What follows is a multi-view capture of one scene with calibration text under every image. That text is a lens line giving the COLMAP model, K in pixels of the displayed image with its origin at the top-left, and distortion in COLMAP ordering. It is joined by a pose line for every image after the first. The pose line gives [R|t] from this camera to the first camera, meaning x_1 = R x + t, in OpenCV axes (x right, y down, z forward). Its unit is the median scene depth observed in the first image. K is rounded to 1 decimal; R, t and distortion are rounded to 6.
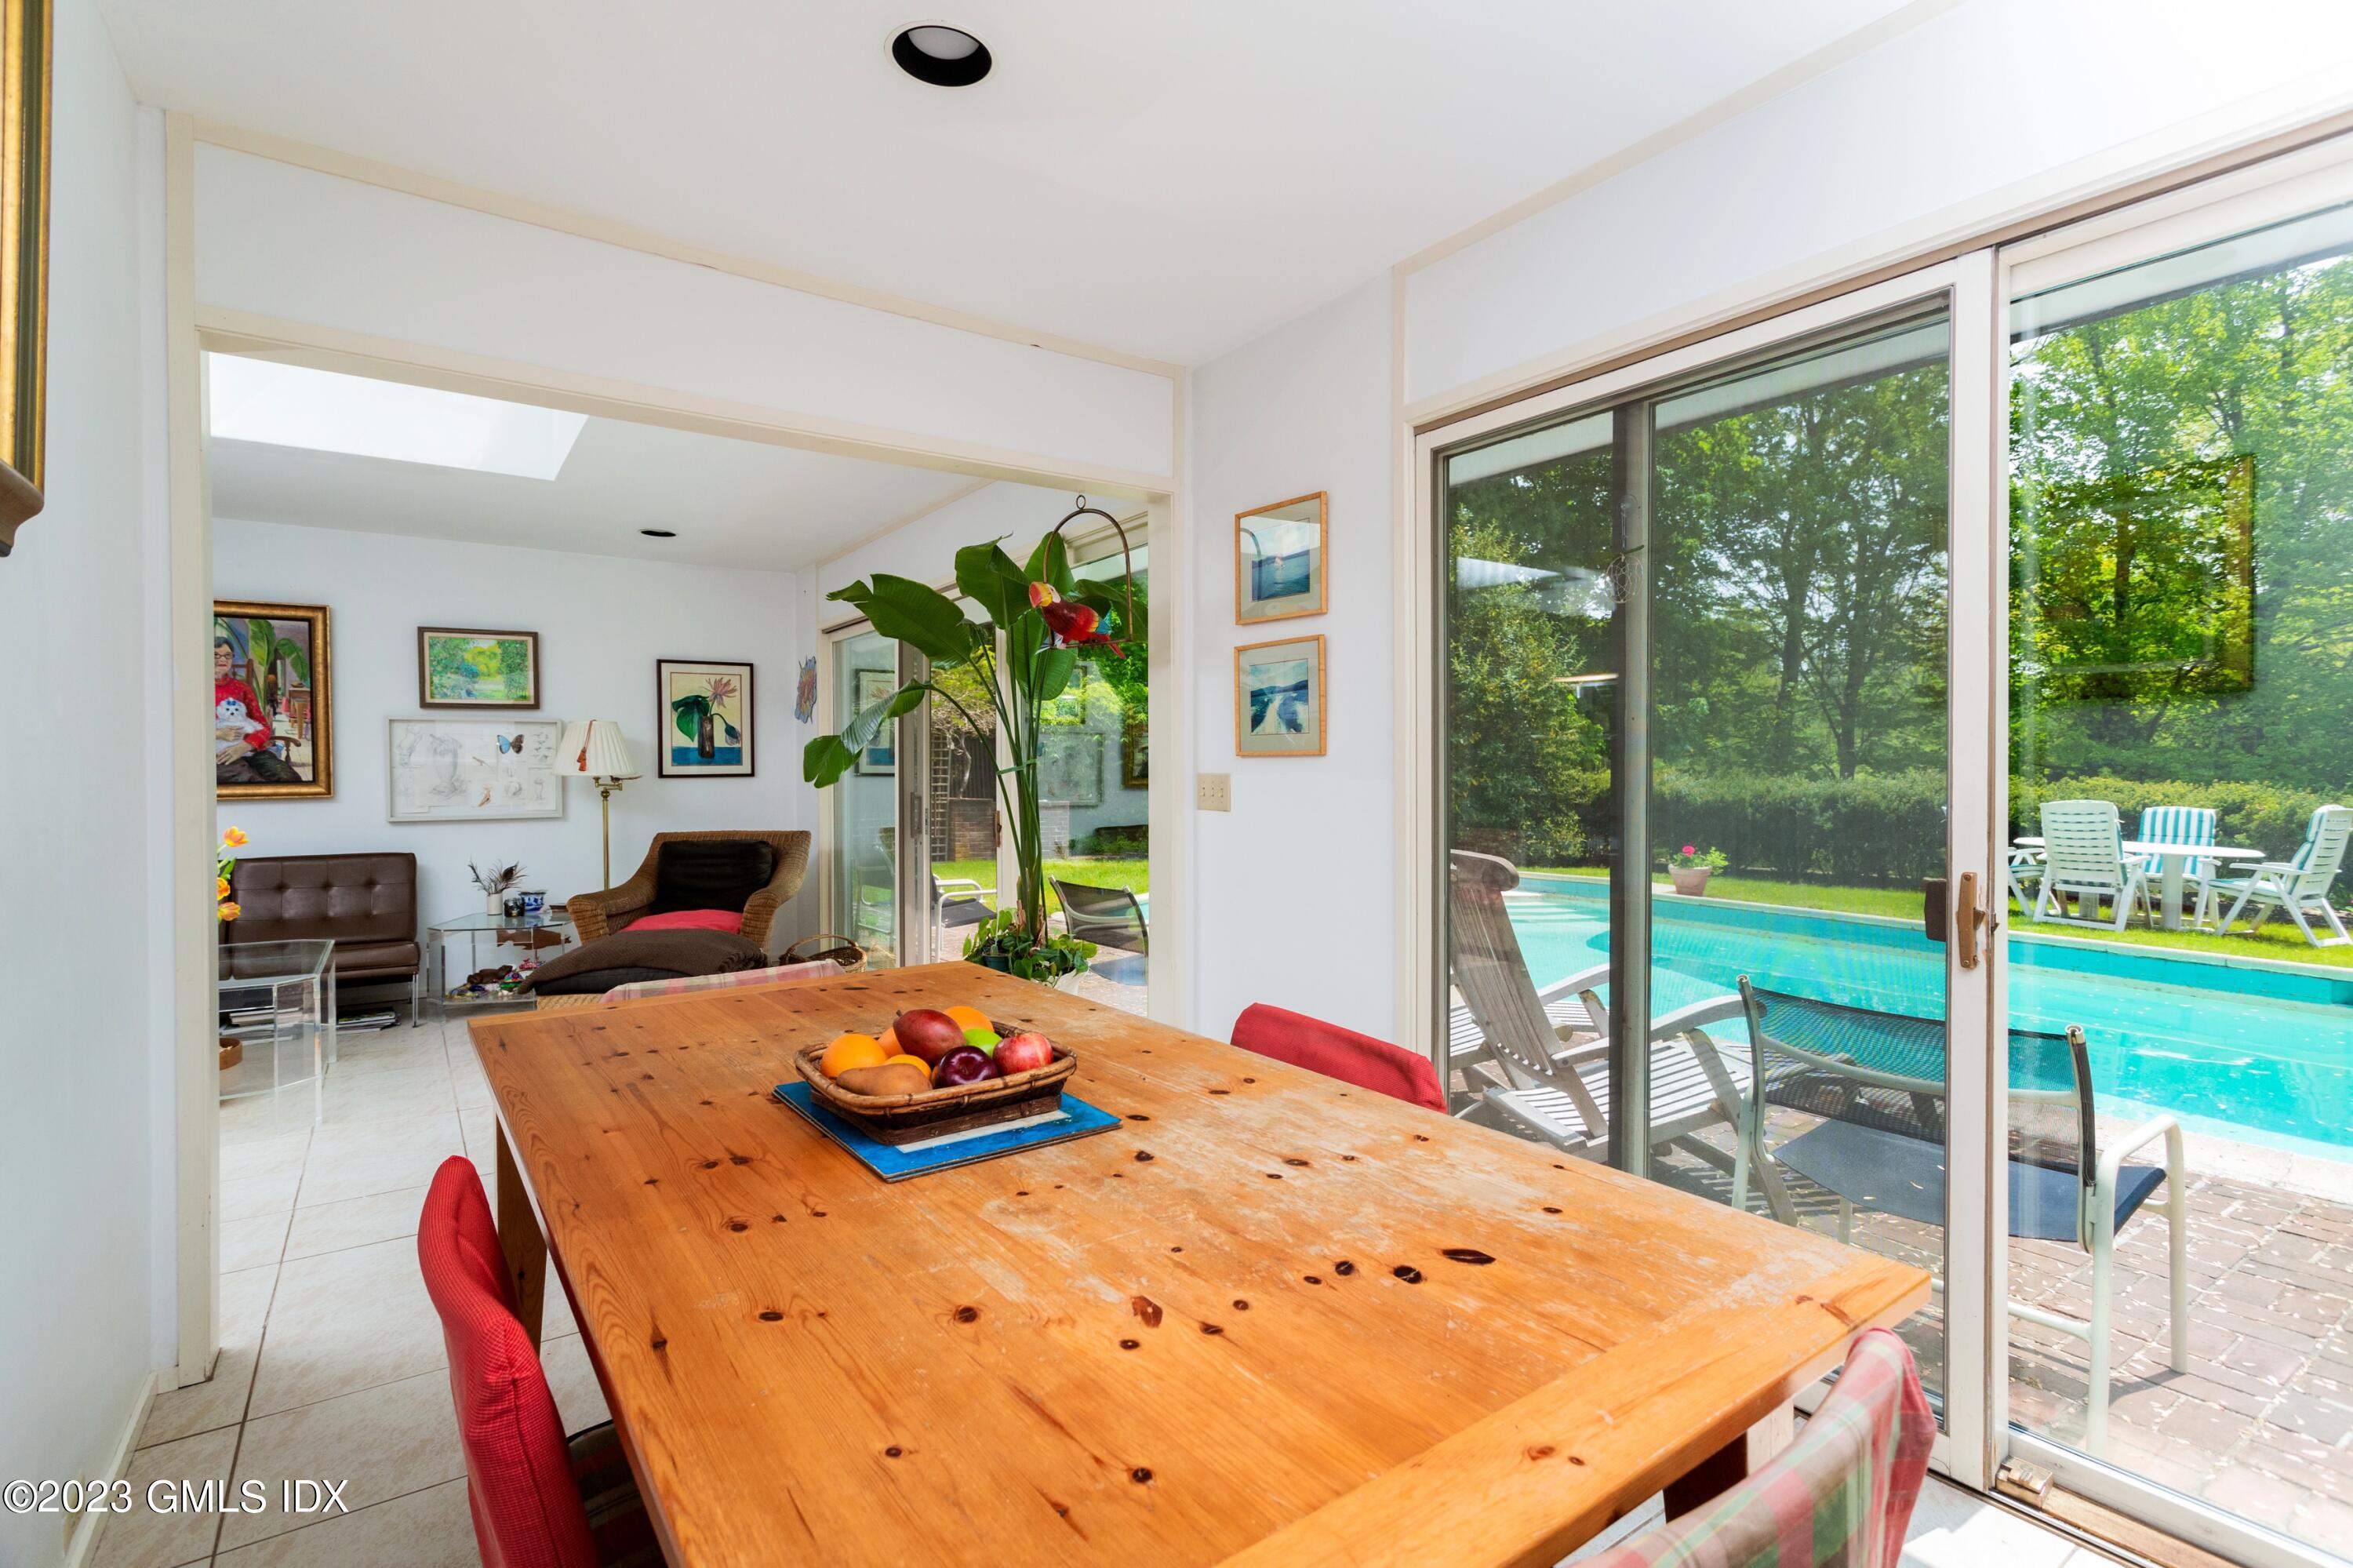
lens RADIAL K [[1103.8, 0, 1176.5], [0, 1103.8, 784.0], [0, 0, 1]] dist [0.003325, -0.000260]
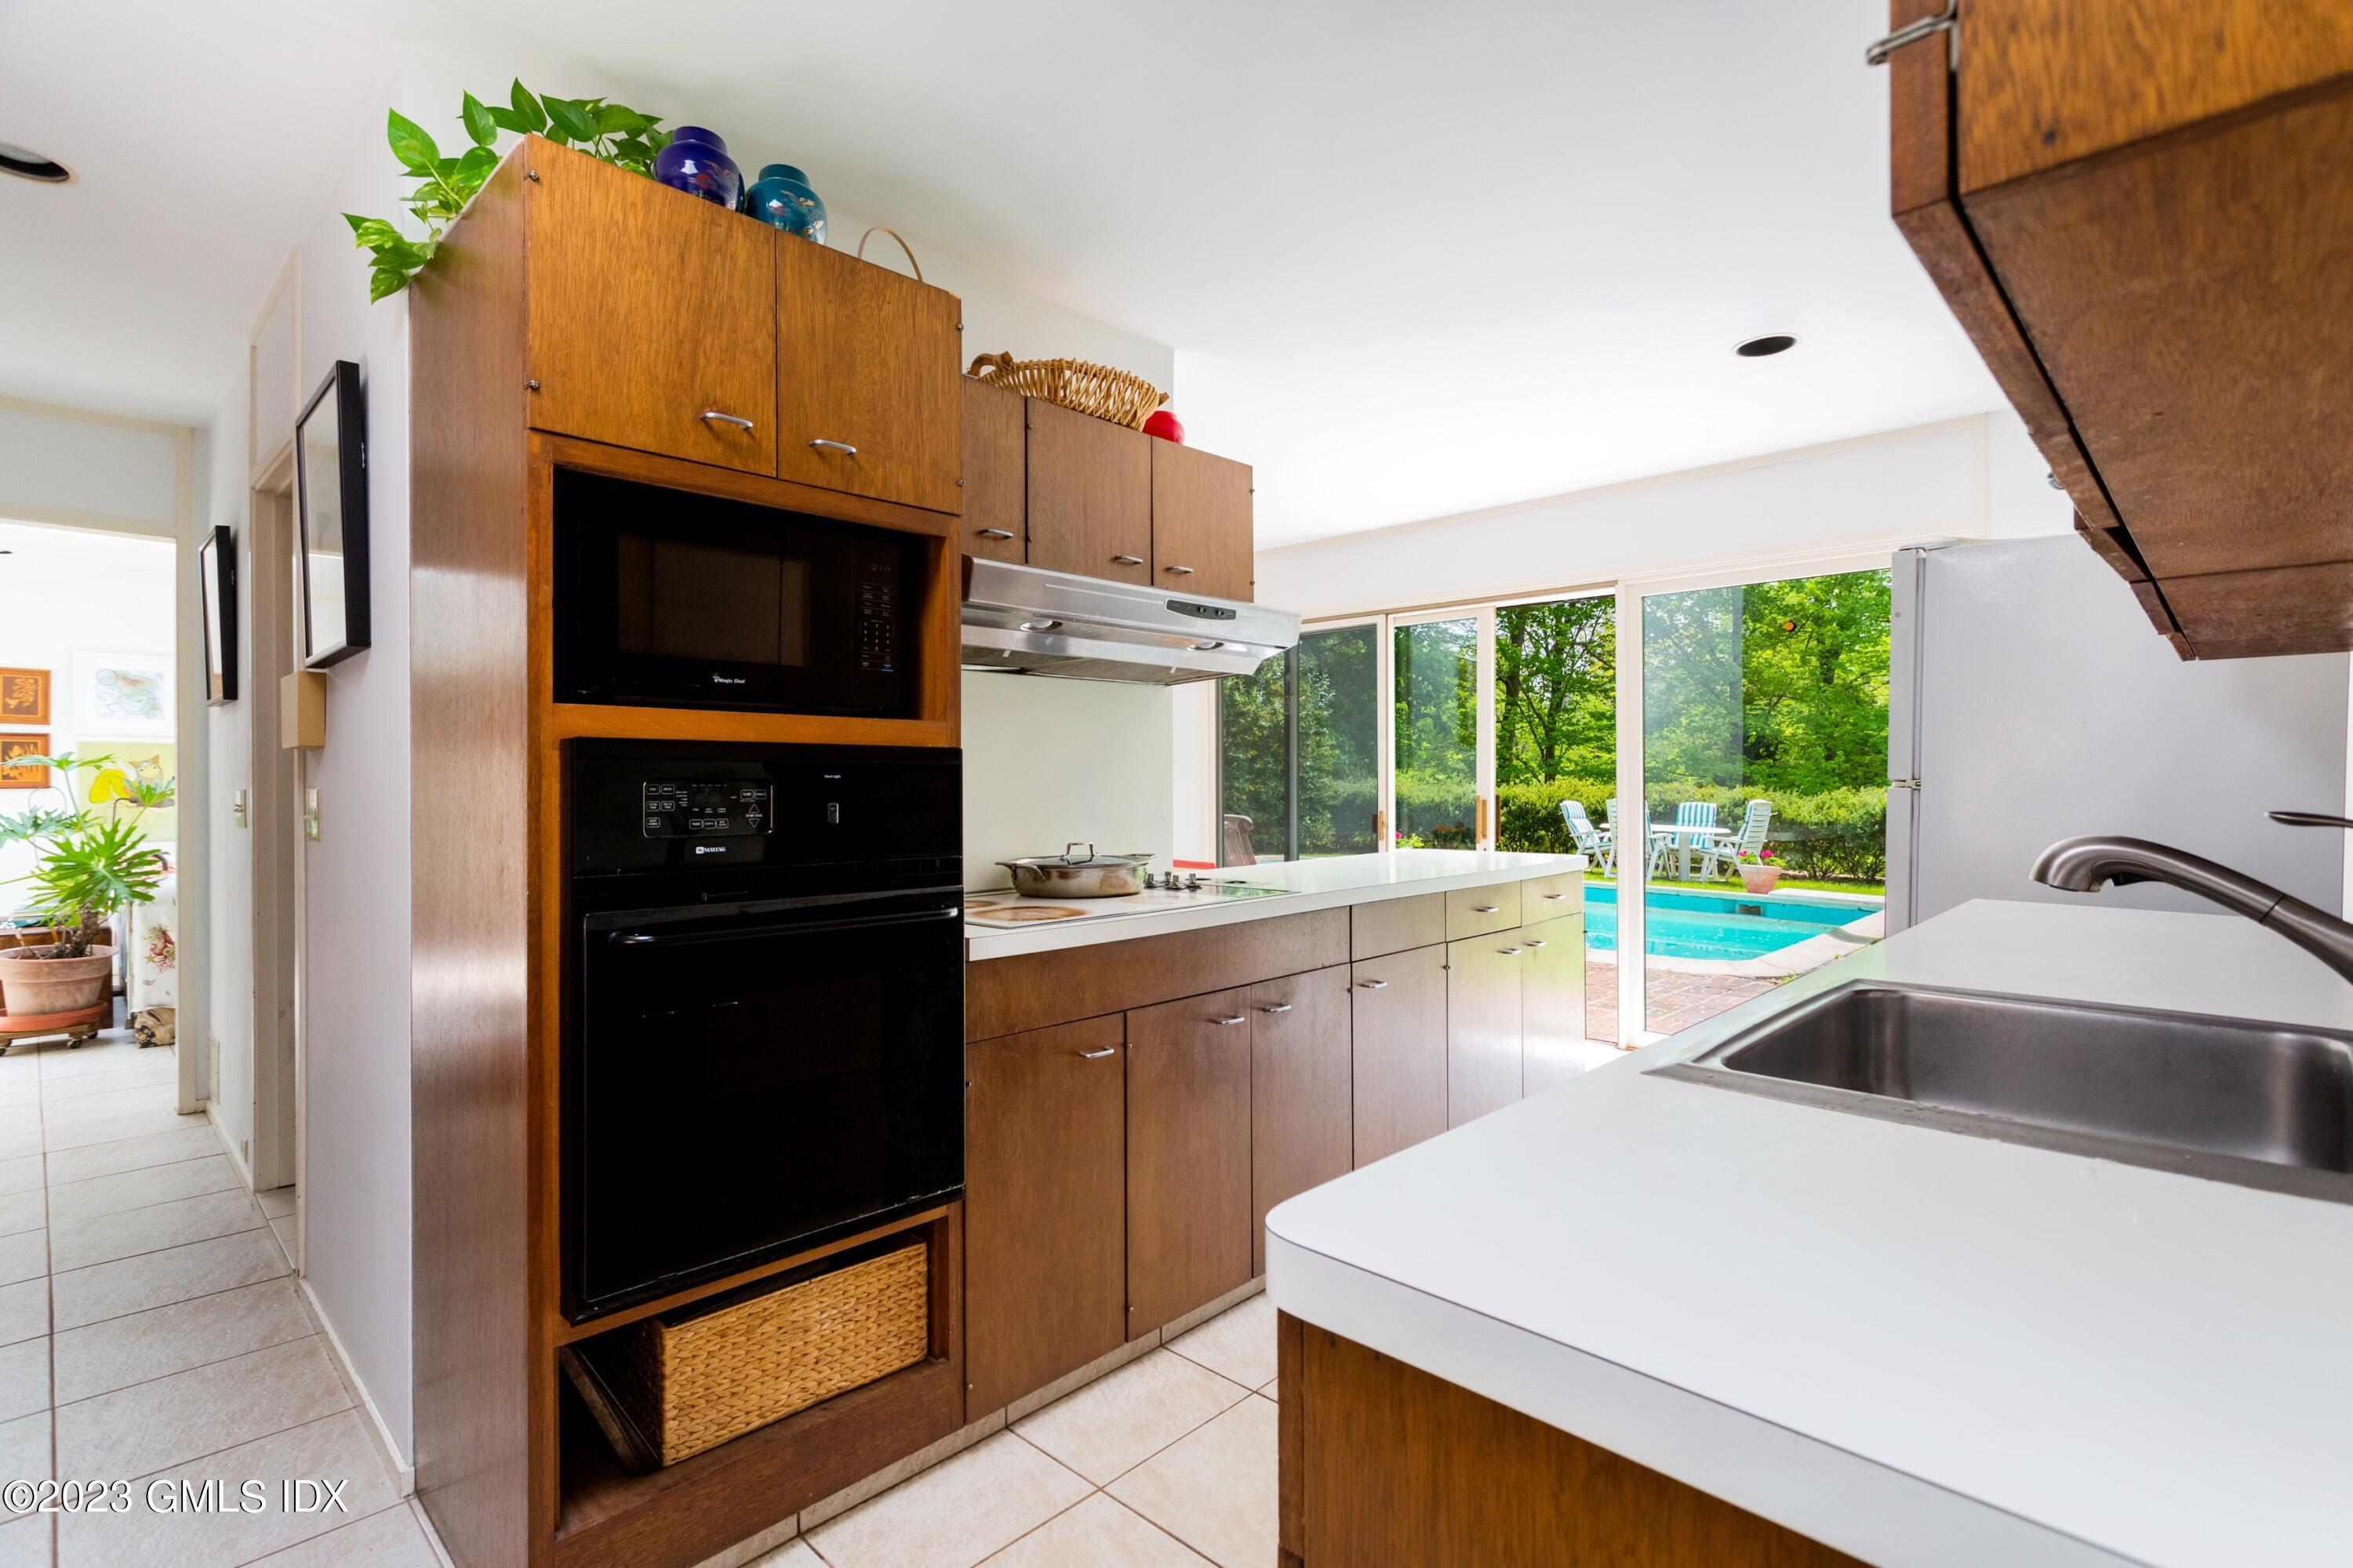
lens RADIAL K [[1103.8, 0, 1176.5], [0, 1103.8, 784.0], [0, 0, 1]] dist [0.003325, -0.000260]
pose [[0.982726, -0.003069, 0.185044, -0.088696], [0.004429, 0.999966, -0.006938, 0.003377], [-0.185016, 0.007638, 0.982706, -0.409959]]
